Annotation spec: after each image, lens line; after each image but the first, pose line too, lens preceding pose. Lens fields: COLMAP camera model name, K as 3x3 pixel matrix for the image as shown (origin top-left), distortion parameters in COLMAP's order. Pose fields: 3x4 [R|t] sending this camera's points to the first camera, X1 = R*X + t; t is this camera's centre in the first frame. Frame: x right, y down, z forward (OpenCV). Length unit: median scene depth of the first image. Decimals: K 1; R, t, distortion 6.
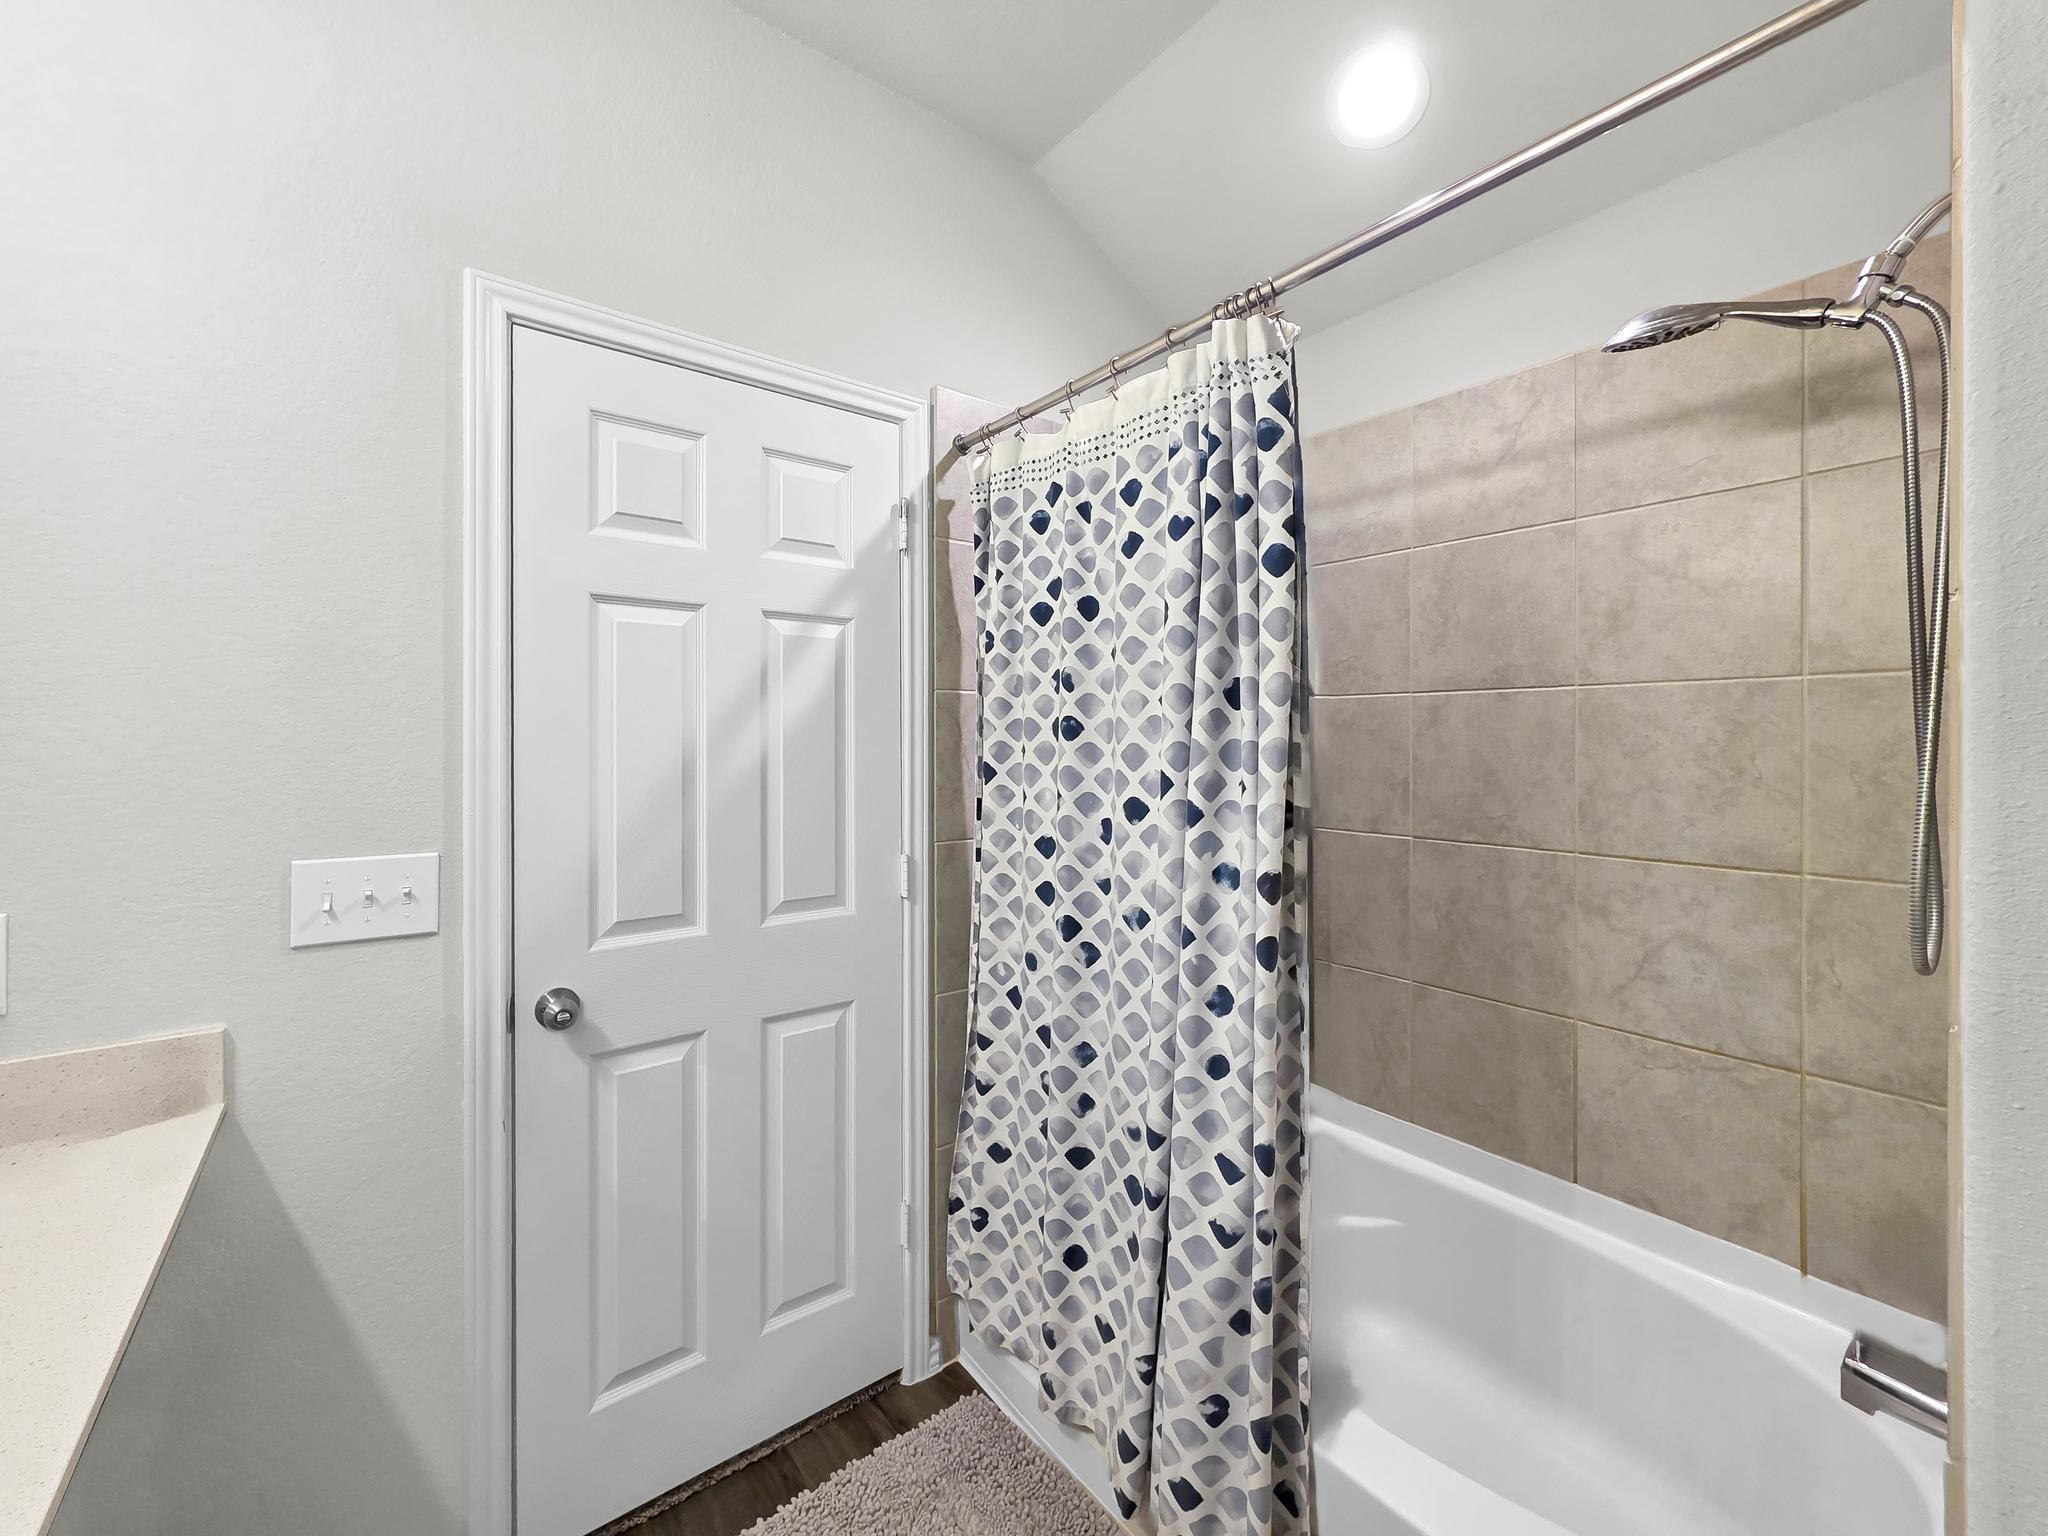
lens RADIAL K [[830.8, 0, 1022.0], [0, 830.8, 750.2], [0, 0, 1]] dist [0.001190, 0.000296]
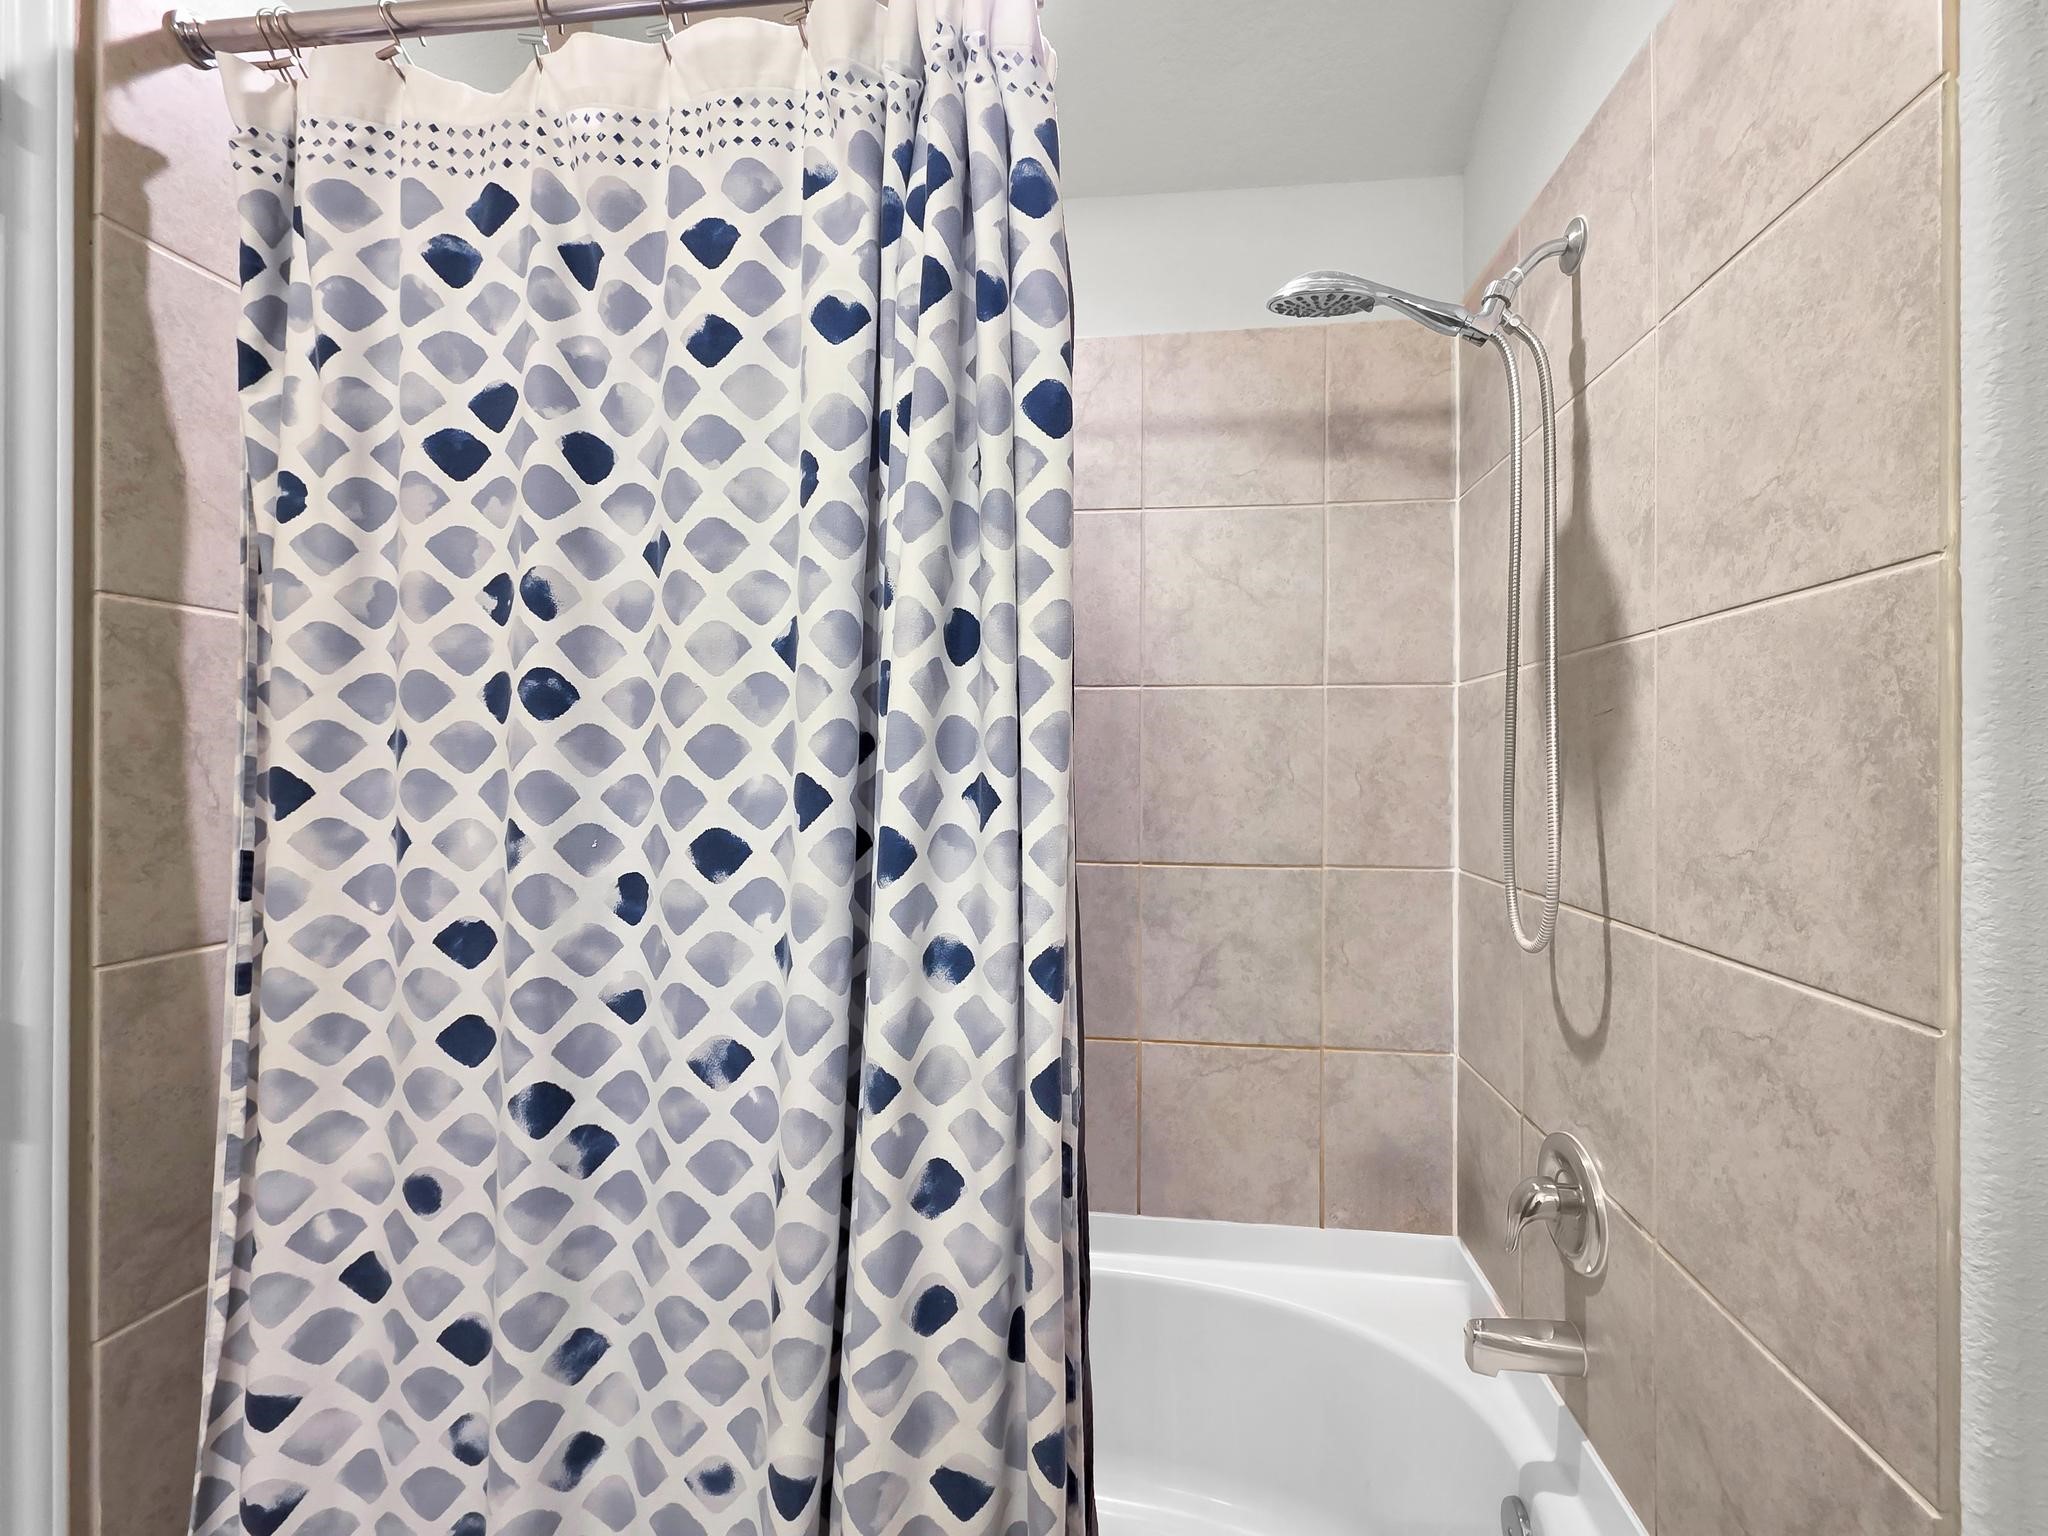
lens RADIAL K [[830.8, 0, 1058.8], [0, 830.8, 765.0], [0, 0, 1]] dist [0.001190, 0.000296]
pose [[0.695045, 0.002214, 0.718963, -0.083321], [0.003783, 0.999970, -0.006737, 0.019588], [-0.718957, 0.007402, 0.695016, 0.449863]]
